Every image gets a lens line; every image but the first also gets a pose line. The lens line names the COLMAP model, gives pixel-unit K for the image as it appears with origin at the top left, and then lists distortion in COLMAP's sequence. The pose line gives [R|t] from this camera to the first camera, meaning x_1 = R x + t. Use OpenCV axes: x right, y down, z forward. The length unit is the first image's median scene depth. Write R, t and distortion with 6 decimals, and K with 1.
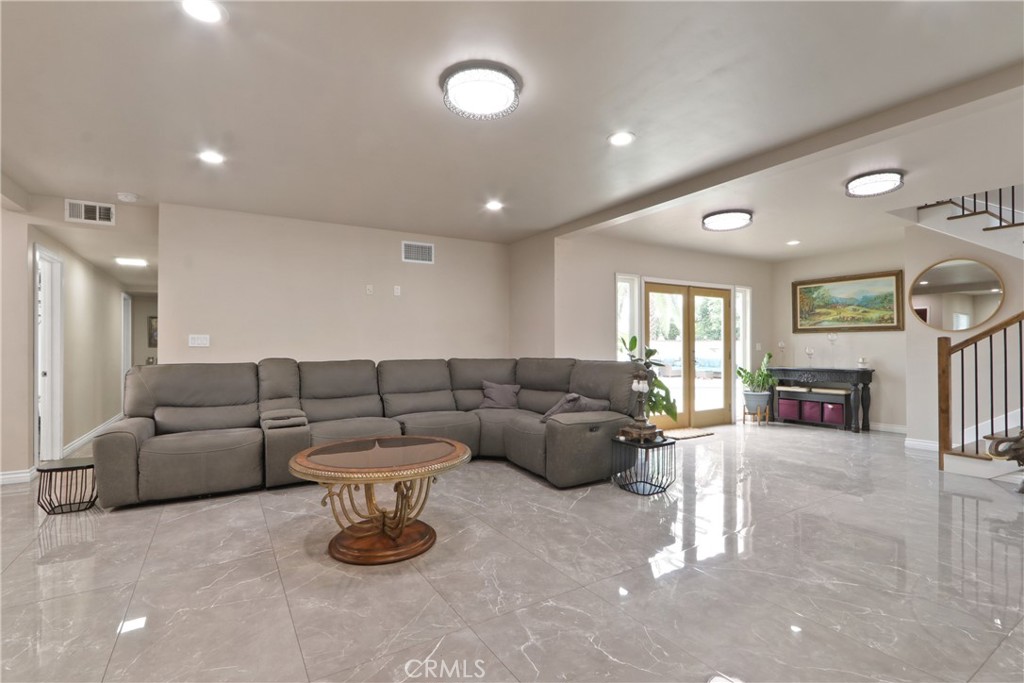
lens RADIAL K [[472.4, 0, 513.9], [0, 472.4, 345.1], [0, 0, 1]] dist [-0.014616, 0.002493]
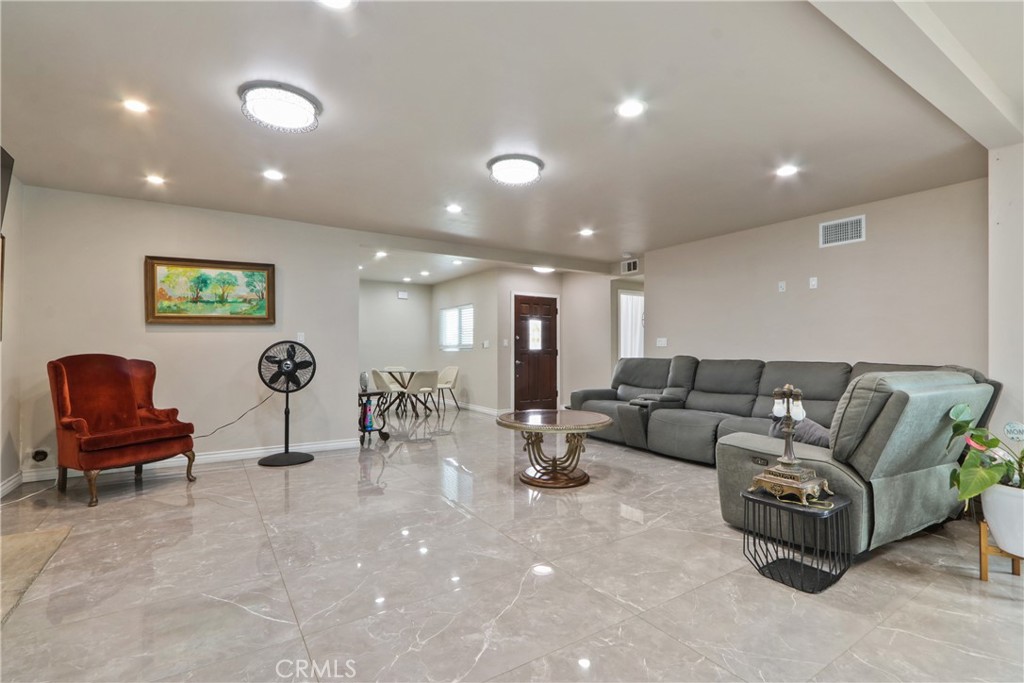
lens RADIAL K [[472.4, 0, 514.1], [0, 472.4, 337.6], [0, 0, 1]] dist [-0.014616, 0.002493]
pose [[0.026395, -0.018586, -0.999479, 0.840615], [0.000639, 0.999827, -0.018576, 0.003234], [0.999651, -0.000148, 0.026402, 0.581441]]
